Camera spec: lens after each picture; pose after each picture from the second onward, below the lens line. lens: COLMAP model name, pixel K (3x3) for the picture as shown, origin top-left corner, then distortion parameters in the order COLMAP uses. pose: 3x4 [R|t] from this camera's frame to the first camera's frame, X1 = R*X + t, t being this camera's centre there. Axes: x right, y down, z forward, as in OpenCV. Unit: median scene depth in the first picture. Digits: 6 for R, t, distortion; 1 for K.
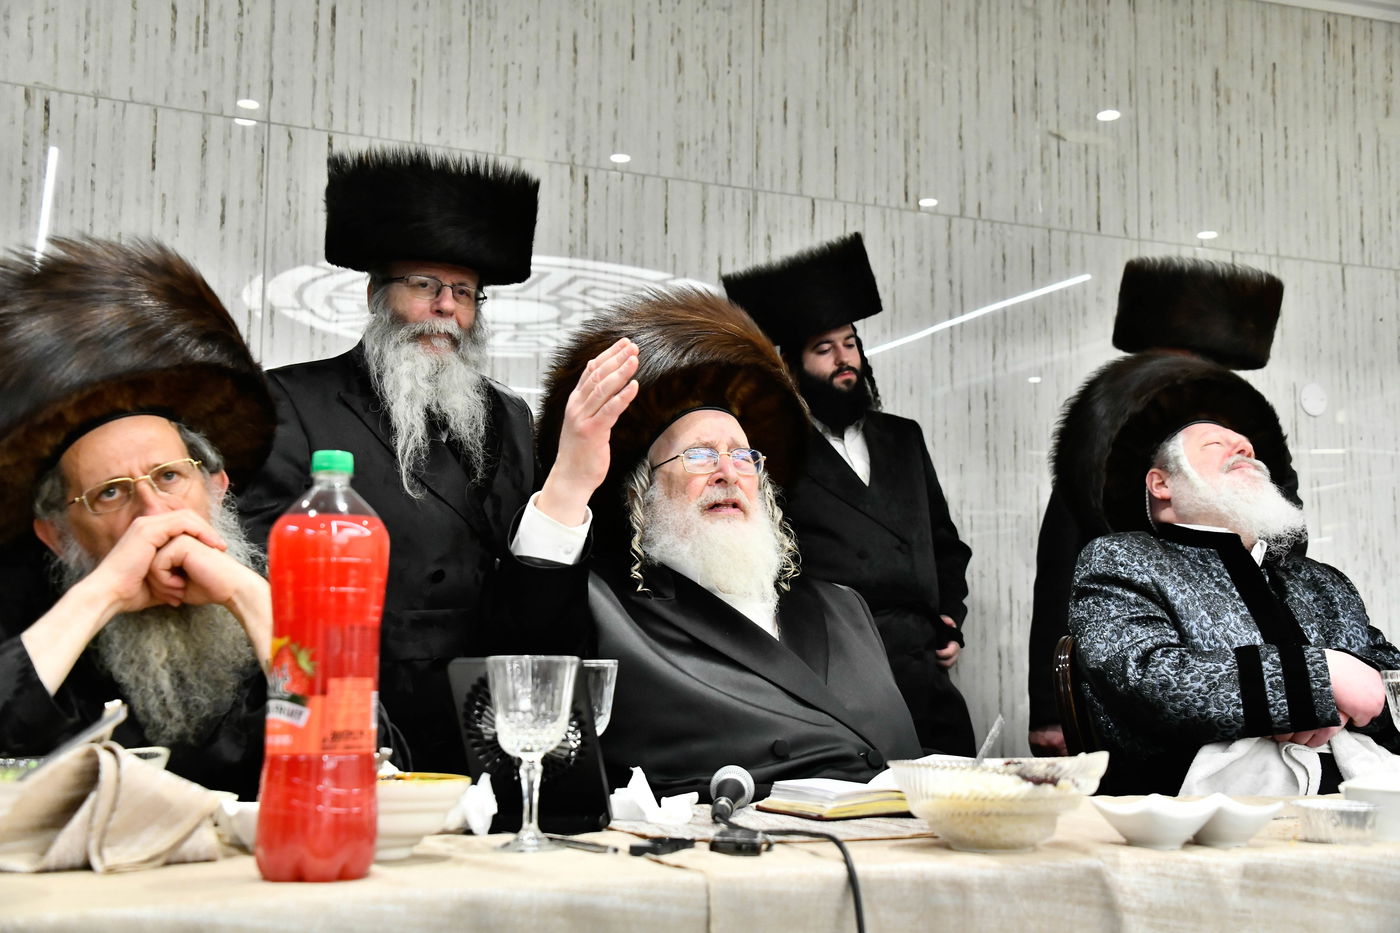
lens RADIAL K [[1633.9, 0, 700.0], [0, 1633.9, 466.5], [0, 0, 1]] dist [0.071419, 0.289387]
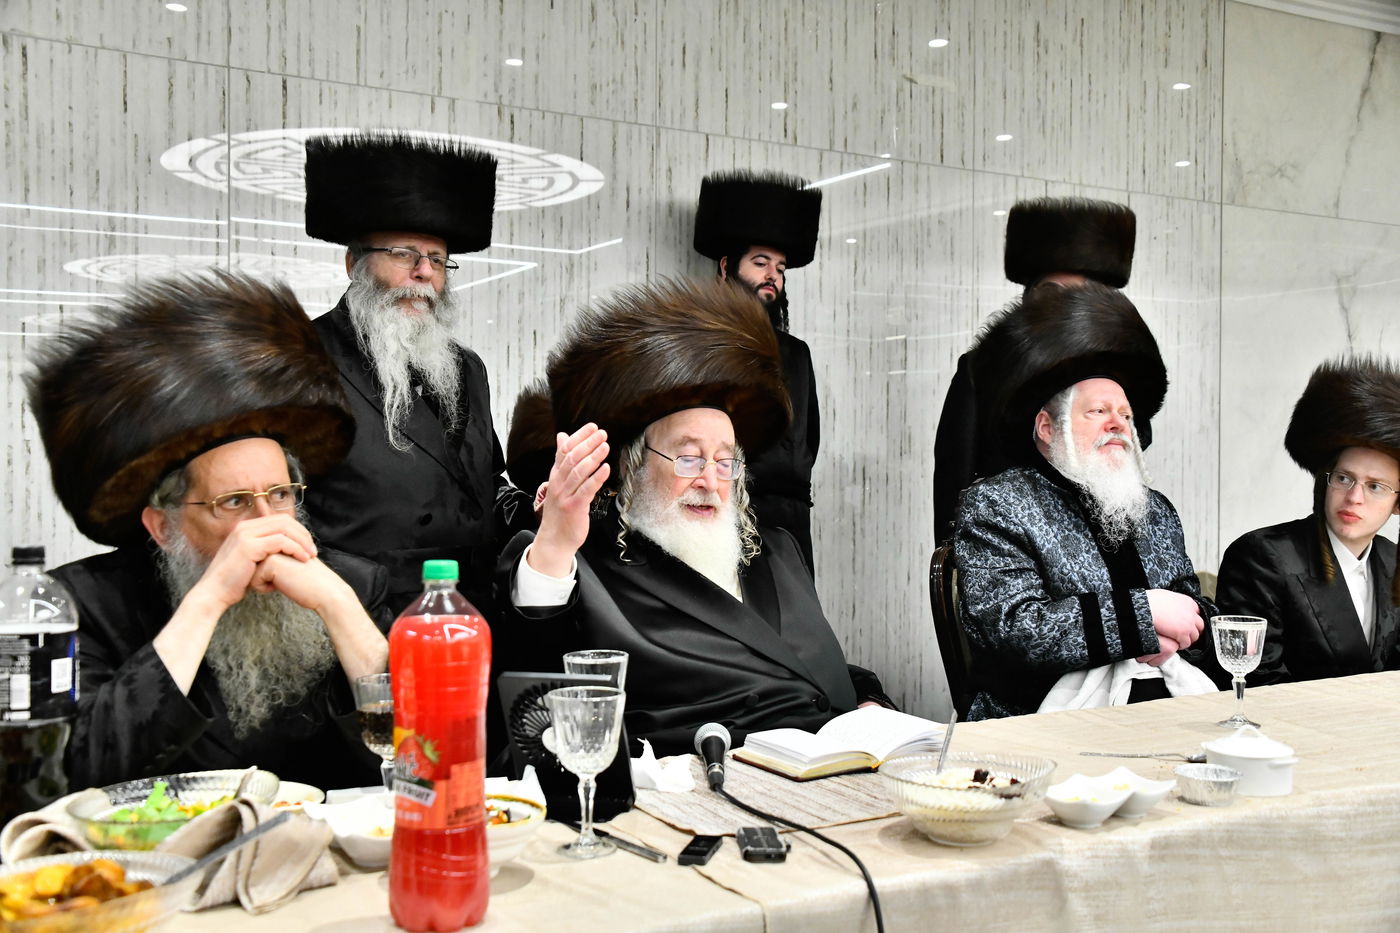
lens RADIAL K [[1387.3, 0, 695.0], [0, 1387.3, 468.8], [0, 0, 1]] dist [-0.021727, 0.178939]
pose [[0.993946, -0.002391, 0.109847, -0.048032], [-0.012511, 0.990798, 0.134770, -0.063804], [-0.109159, -0.135328, 0.984769, 0.012165]]
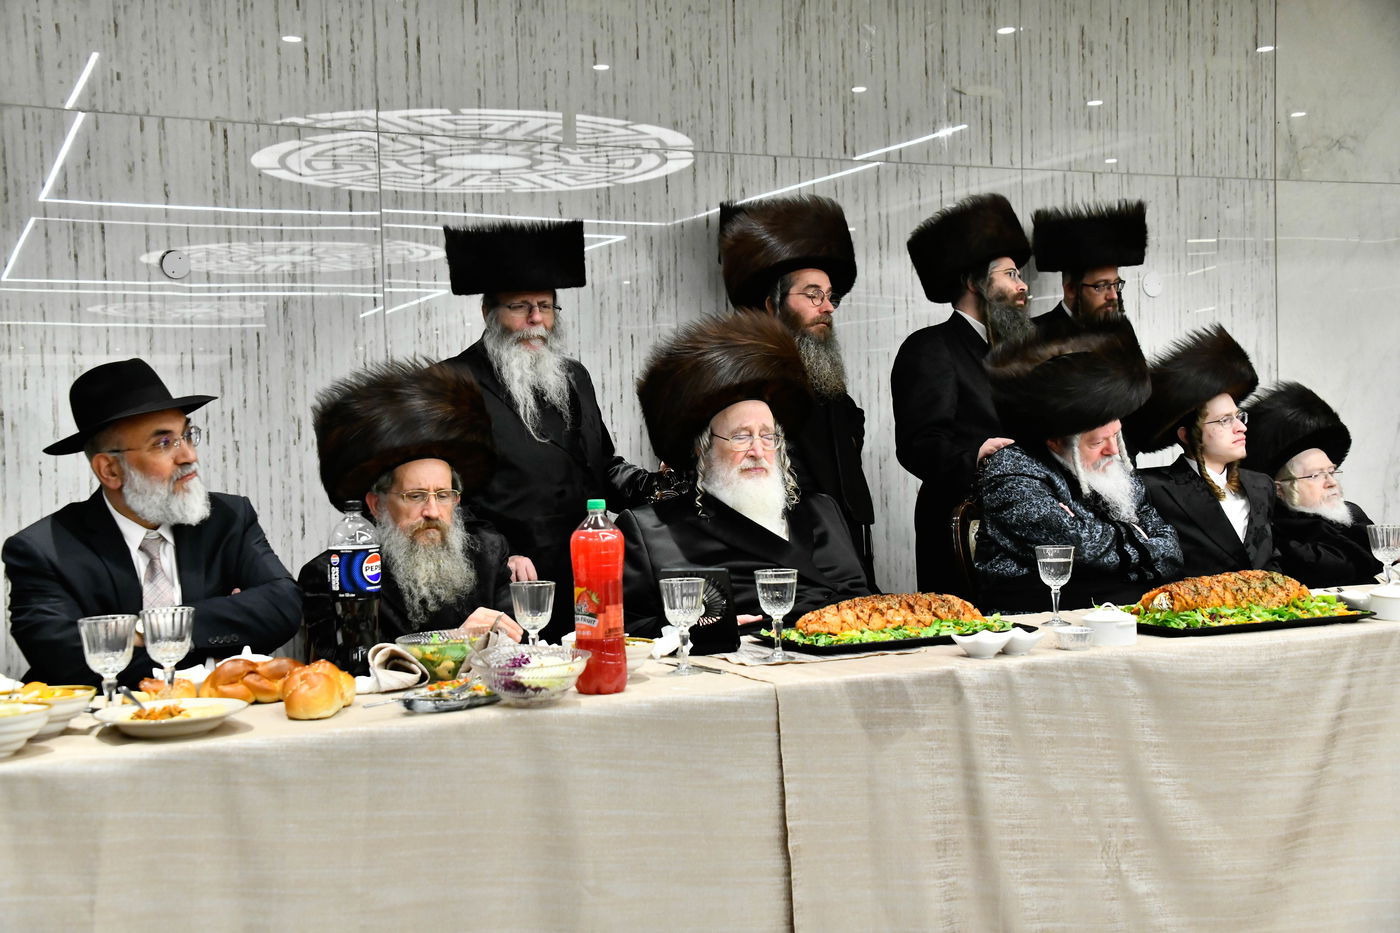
lens RADIAL K [[1633.9, 0, 700.0], [0, 1633.9, 466.5], [0, 0, 1]] dist [0.071419, 0.289387]
pose [[0.998646, -0.033528, 0.039779, -0.053678], [0.027500, 0.989278, 0.143435, -0.110400], [-0.044162, -0.142147, 0.988860, -0.347047]]
